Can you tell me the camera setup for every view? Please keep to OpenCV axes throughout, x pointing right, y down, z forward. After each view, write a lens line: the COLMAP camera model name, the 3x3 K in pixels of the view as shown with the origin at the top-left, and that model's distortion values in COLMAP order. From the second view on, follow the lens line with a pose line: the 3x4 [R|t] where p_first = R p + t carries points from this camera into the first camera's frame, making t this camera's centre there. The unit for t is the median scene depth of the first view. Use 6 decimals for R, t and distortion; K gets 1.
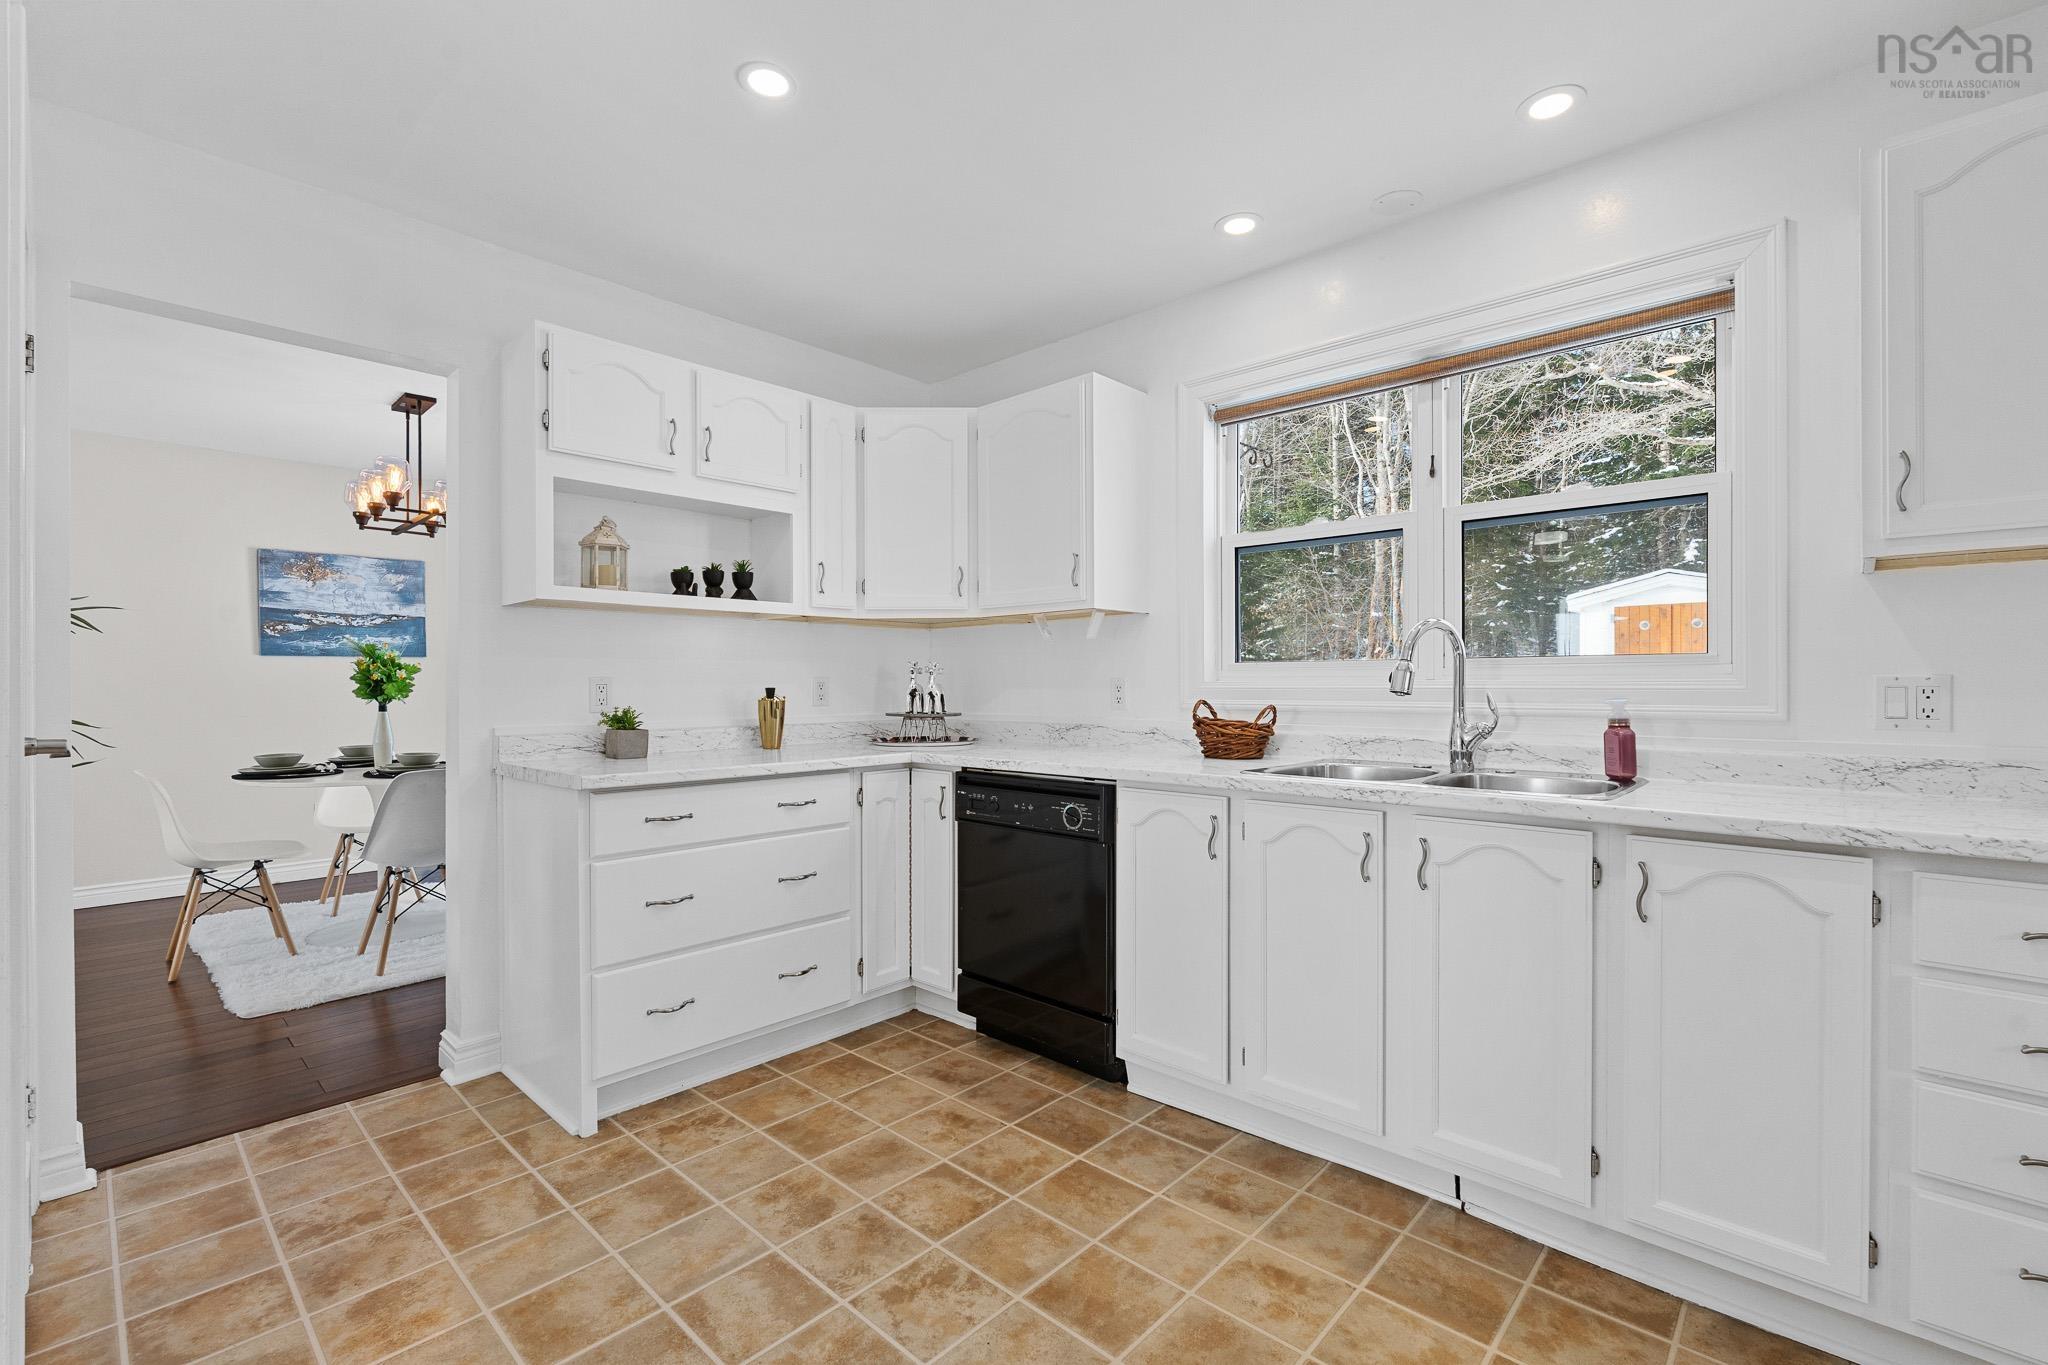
lens RADIAL K [[892.8, 0, 1024.0], [0, 892.8, 682.5], [0, 0, 1]] dist [-0.005115, 0.000225]
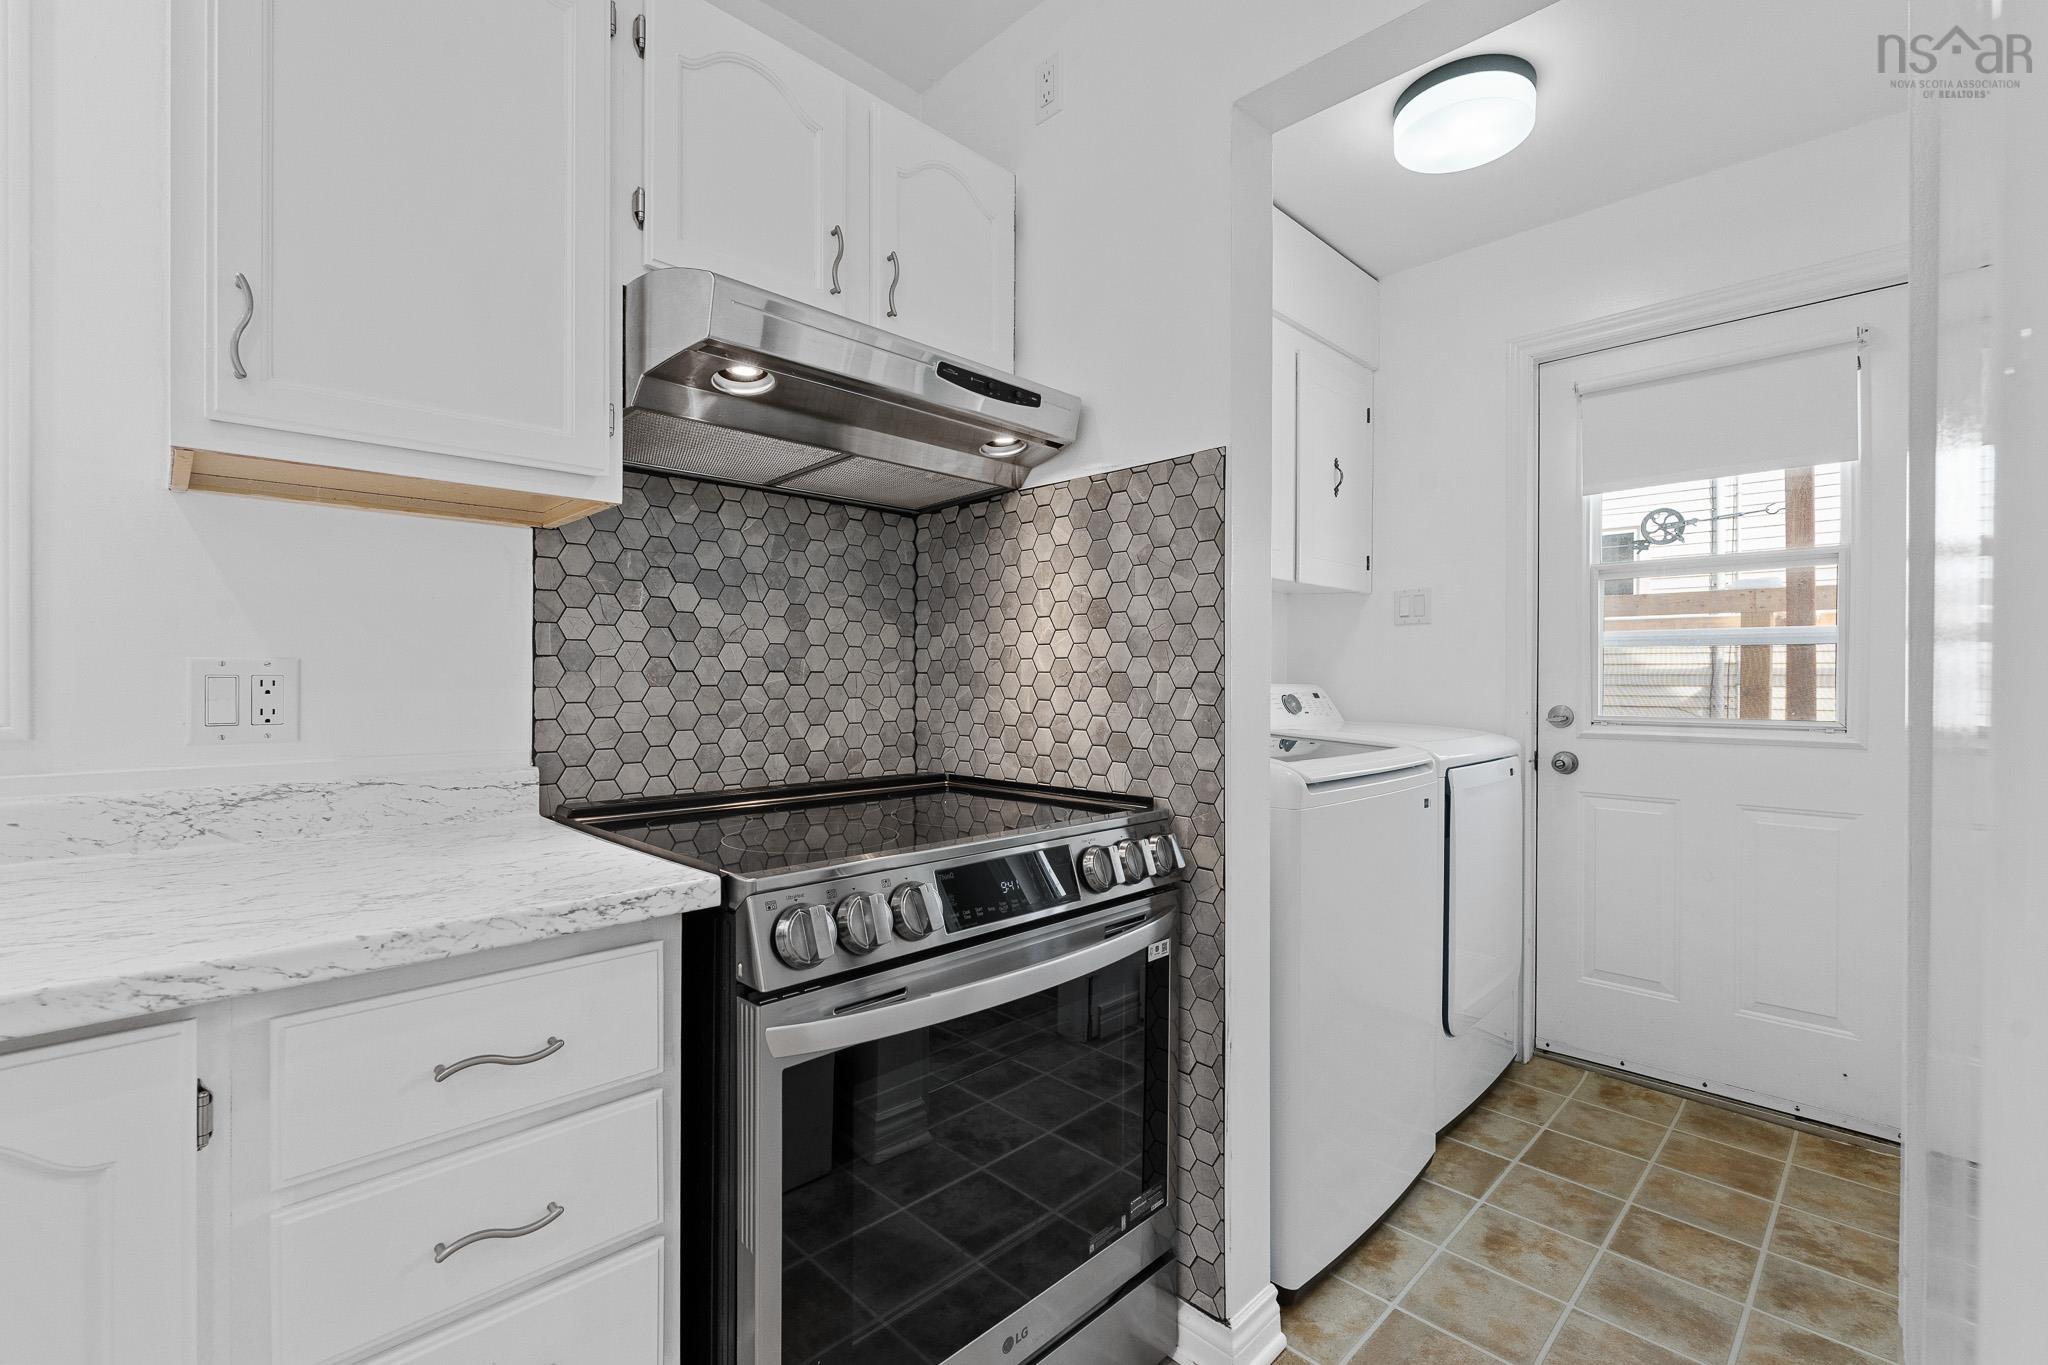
lens RADIAL K [[892.8, 0, 1024.0], [0, 892.8, 682.5], [0, 0, 1]] dist [-0.005115, 0.000225]
pose [[0.041992, -0.006542, 0.999097, 0.251888], [-0.004589, 0.999967, 0.006741, 0.001722], [-0.999107, -0.004868, 0.041960, 0.272244]]
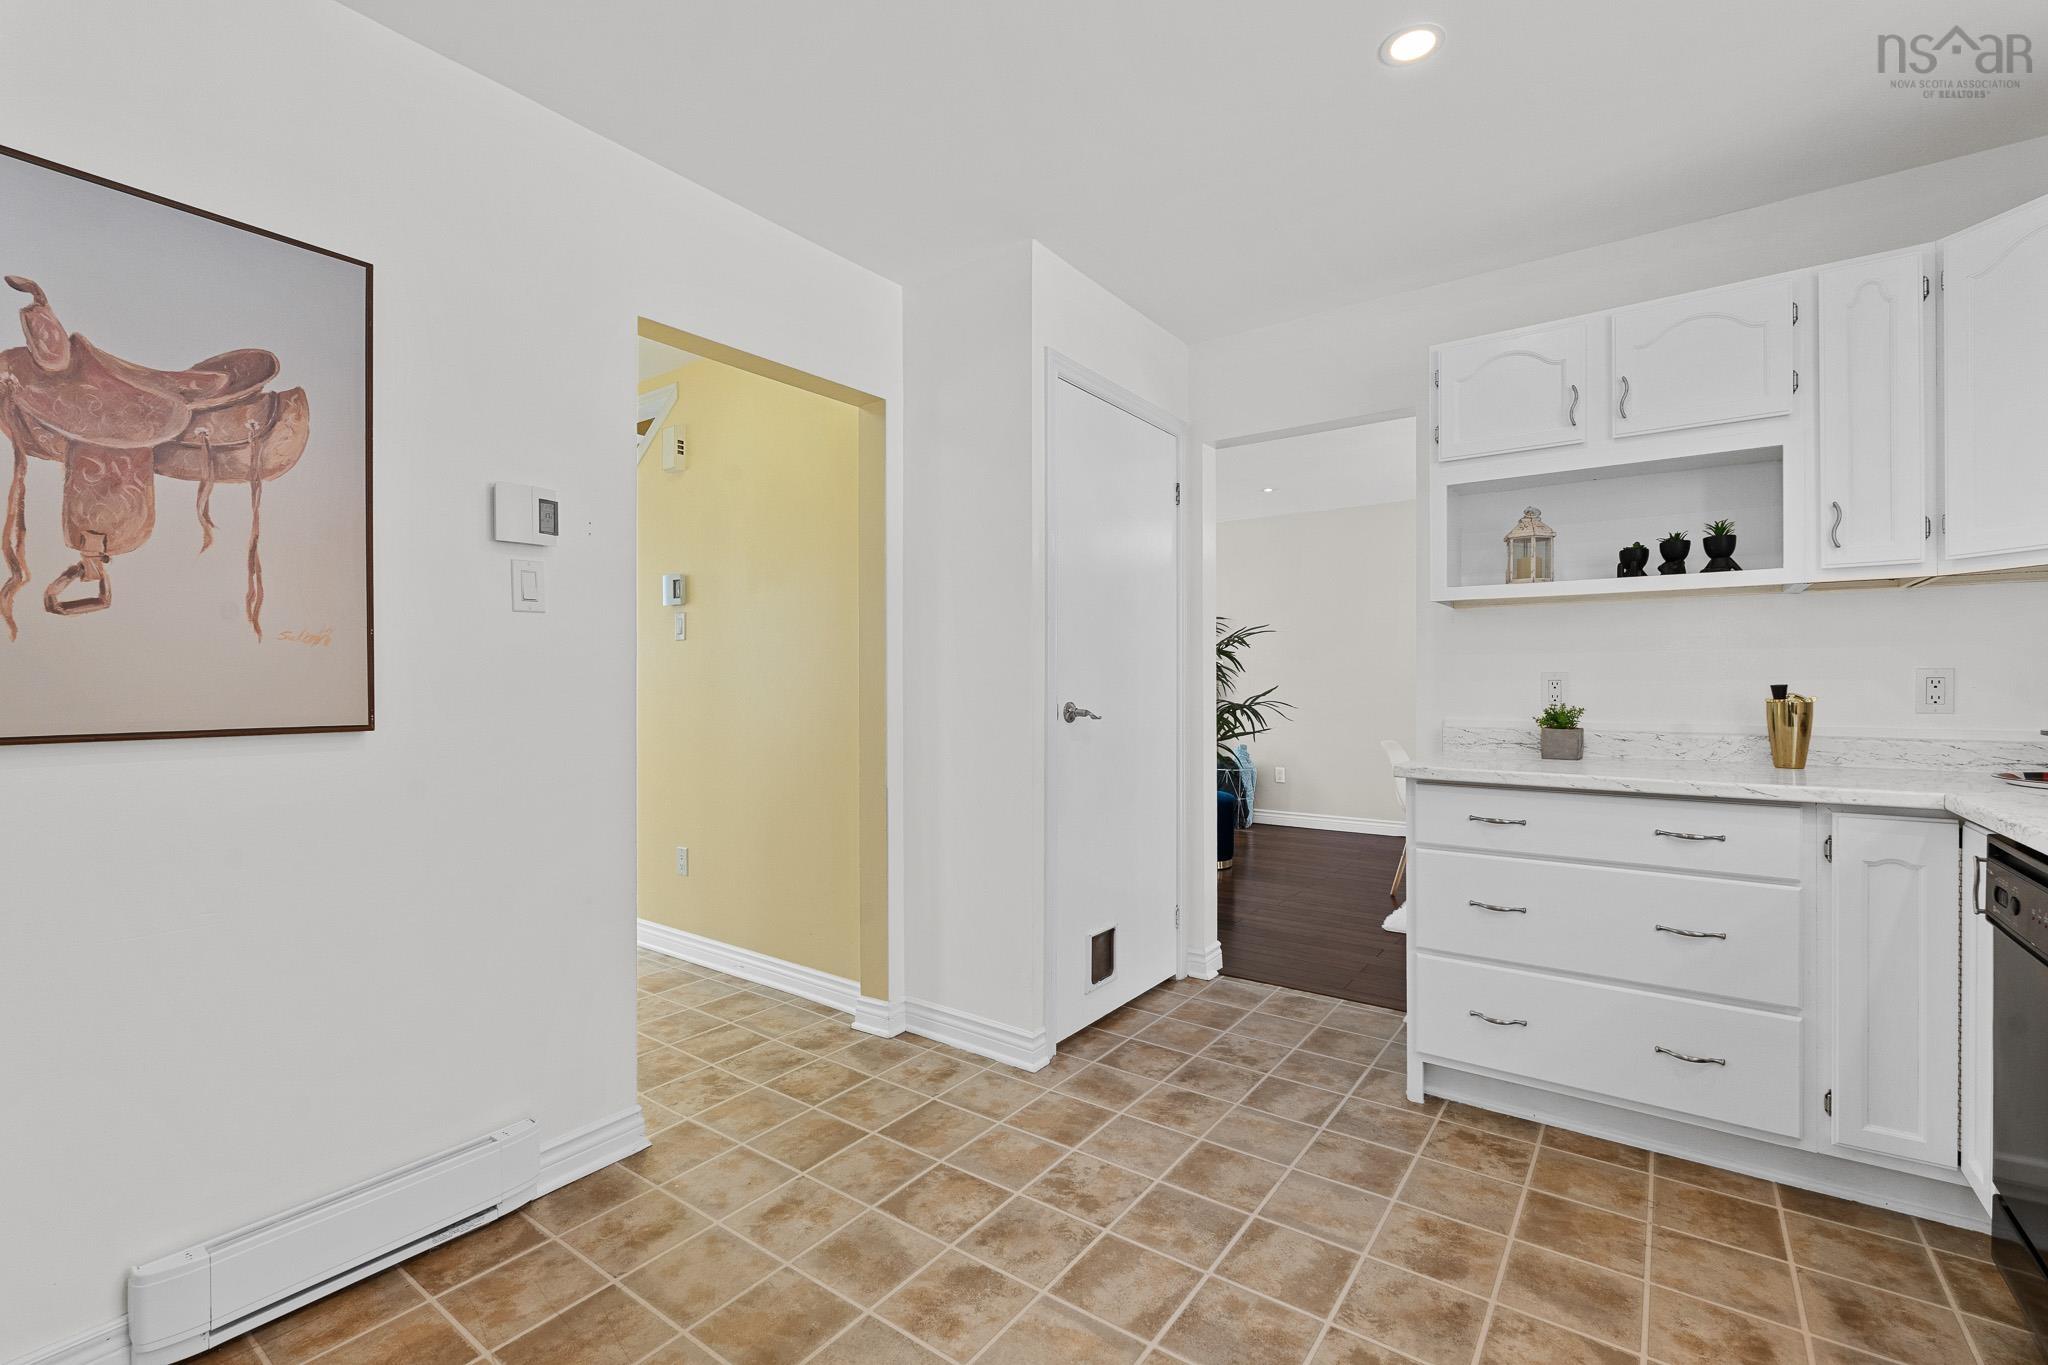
lens RADIAL K [[892.8, 0, 1024.0], [0, 892.8, 682.5], [0, 0, 1]] dist [-0.005115, 0.000225]
pose [[0.116432, 0.004296, -0.993189, 0.437260], [0.002814, 0.999985, 0.004656, -0.001433], [0.993195, -0.003337, 0.116418, 0.345280]]
